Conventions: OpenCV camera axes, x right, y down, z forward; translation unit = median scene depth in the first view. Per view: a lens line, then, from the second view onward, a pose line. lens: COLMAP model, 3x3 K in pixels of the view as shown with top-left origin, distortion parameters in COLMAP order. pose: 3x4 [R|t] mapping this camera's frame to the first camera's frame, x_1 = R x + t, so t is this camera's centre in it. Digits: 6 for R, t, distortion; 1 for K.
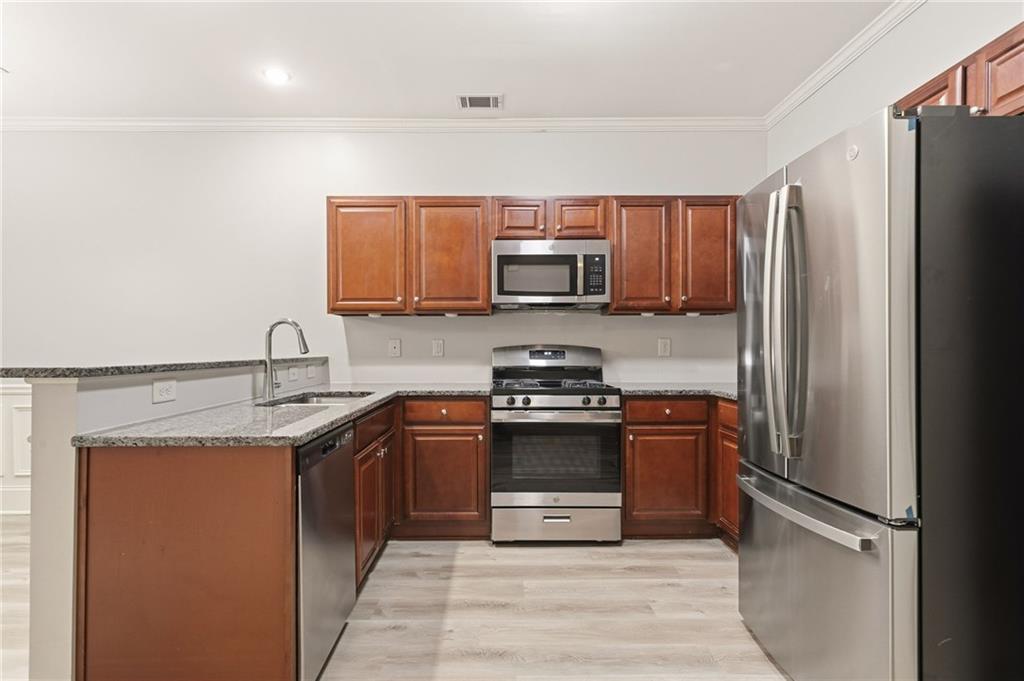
lens RADIAL K [[519.2, 0, 493.8], [0, 519.2, 348.7], [0, 0, 1]] dist [0.000012, 0.000467]
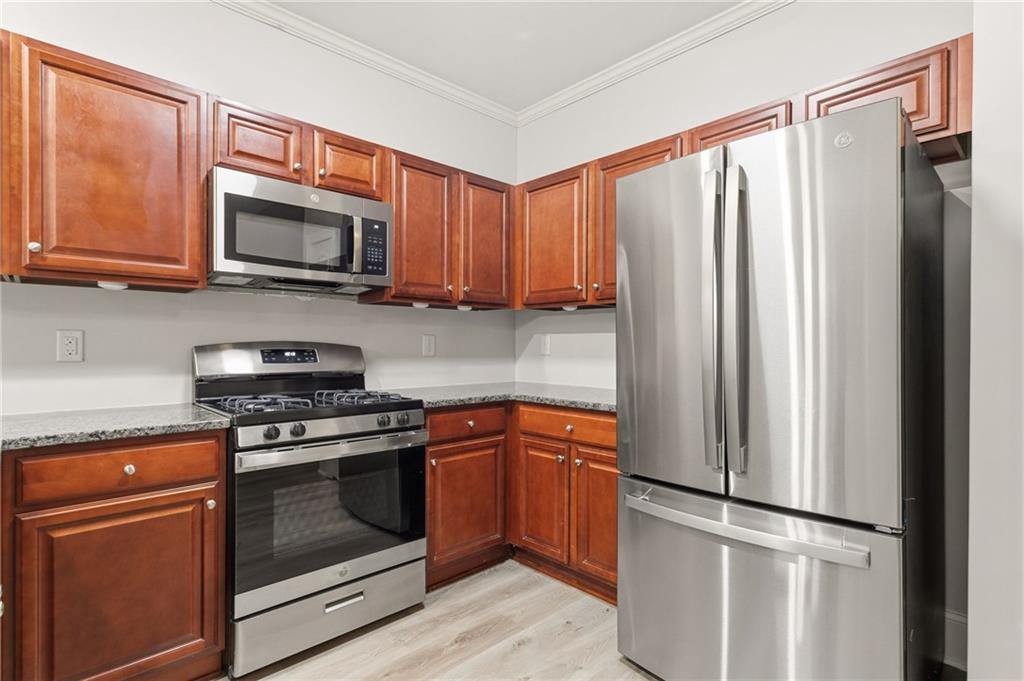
lens RADIAL K [[503.9, 0, 512.2], [0, 503.9, 344.5], [0, 0, 1]] dist [0.002629, 0.000827]
pose [[0.713478, 0.004848, 0.700660, -0.176450], [-0.000779, 0.999981, -0.006125, -0.000010], [-0.700677, 0.003824, 0.713469, 0.372652]]
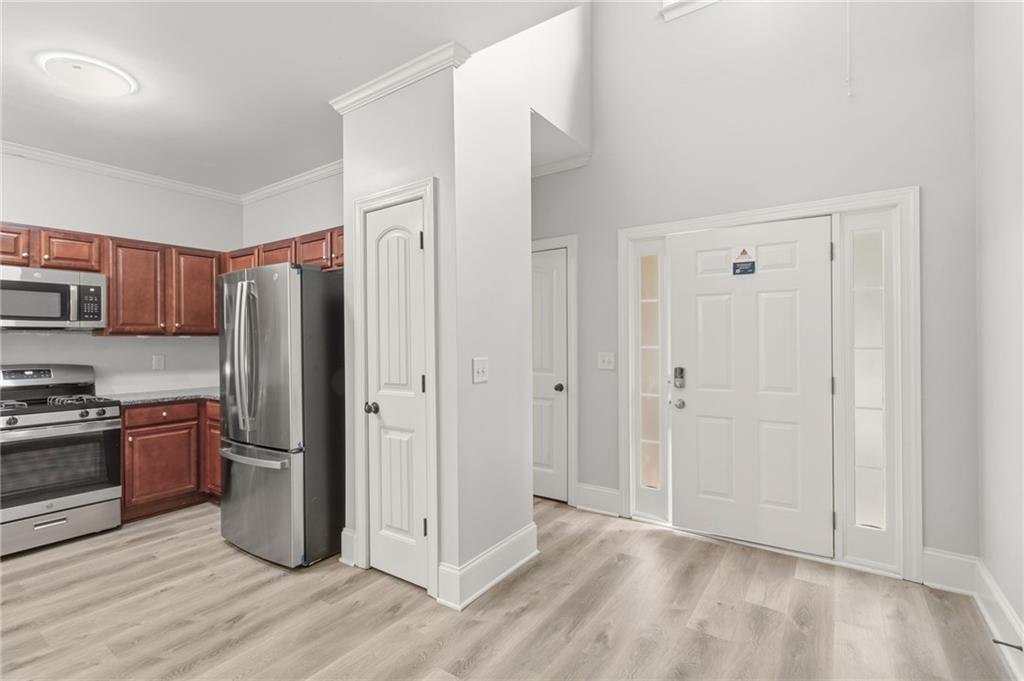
lens RADIAL K [[496.2, 0, 516.0], [0, 496.2, 336.0], [0, 0, 1]] dist [0.000160, -0.000471]
pose [[0.568710, 0.001738, 0.822536, -0.182101], [0.010871, 0.999895, -0.009629, -0.052196], [-0.822466, 0.014418, 0.568631, -0.423229]]
